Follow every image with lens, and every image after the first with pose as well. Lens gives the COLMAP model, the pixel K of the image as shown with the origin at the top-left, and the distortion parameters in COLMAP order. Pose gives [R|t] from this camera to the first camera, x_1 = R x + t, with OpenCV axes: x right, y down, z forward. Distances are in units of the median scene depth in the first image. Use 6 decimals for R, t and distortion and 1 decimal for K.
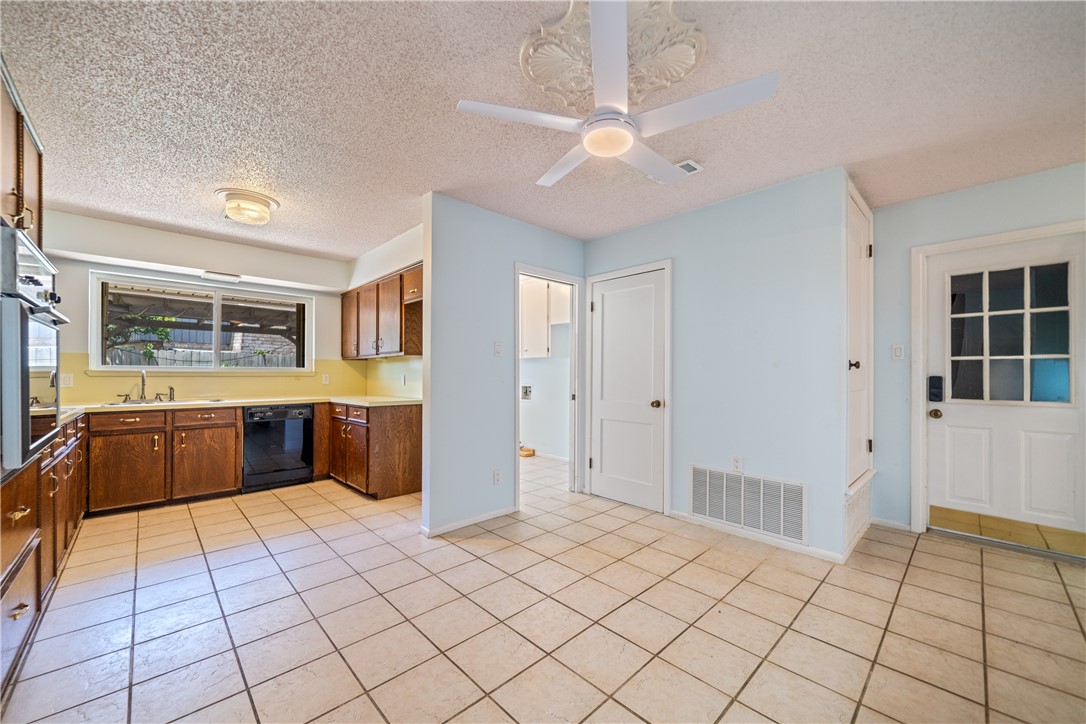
lens RADIAL K [[403.4, 0, 534.7], [0, 403.4, 374.1], [0, 0, 1]] dist [-0.000364, -0.000661]
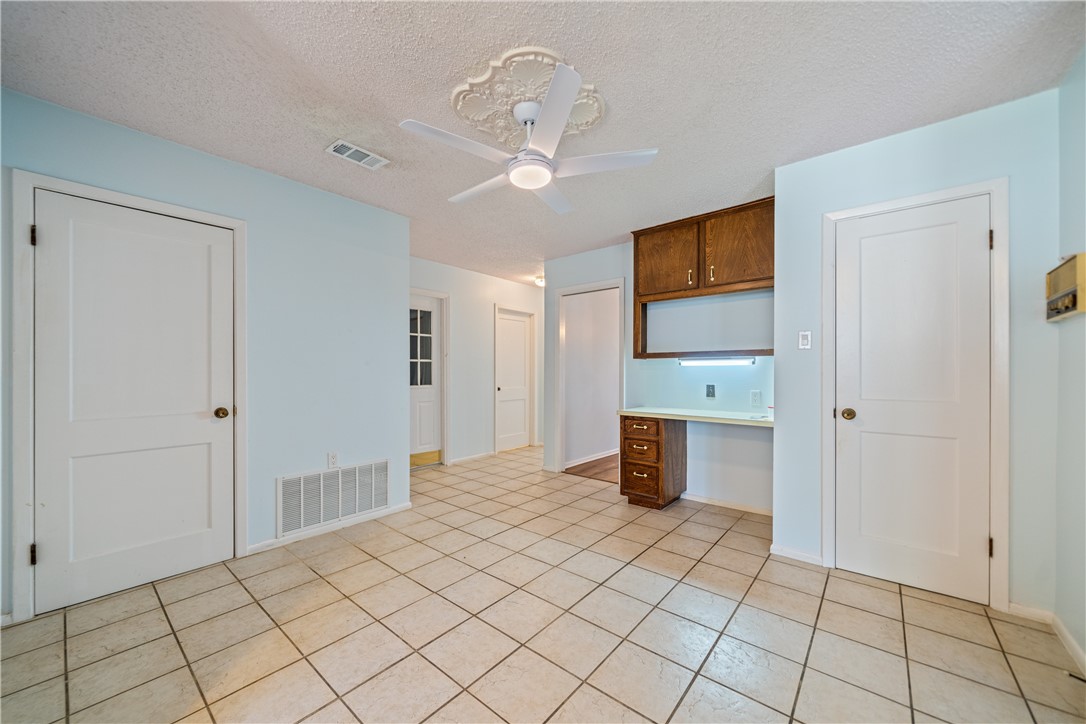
lens RADIAL K [[403.4, 0, 537.5], [0, 403.4, 369.8], [0, 0, 1]] dist [-0.000364, -0.000661]
pose [[-0.101177, -0.001005, 0.994868, -0.427978], [0.003868, 0.999992, 0.001404, -0.001335], [-0.994861, 0.003990, -0.101173, 0.462567]]
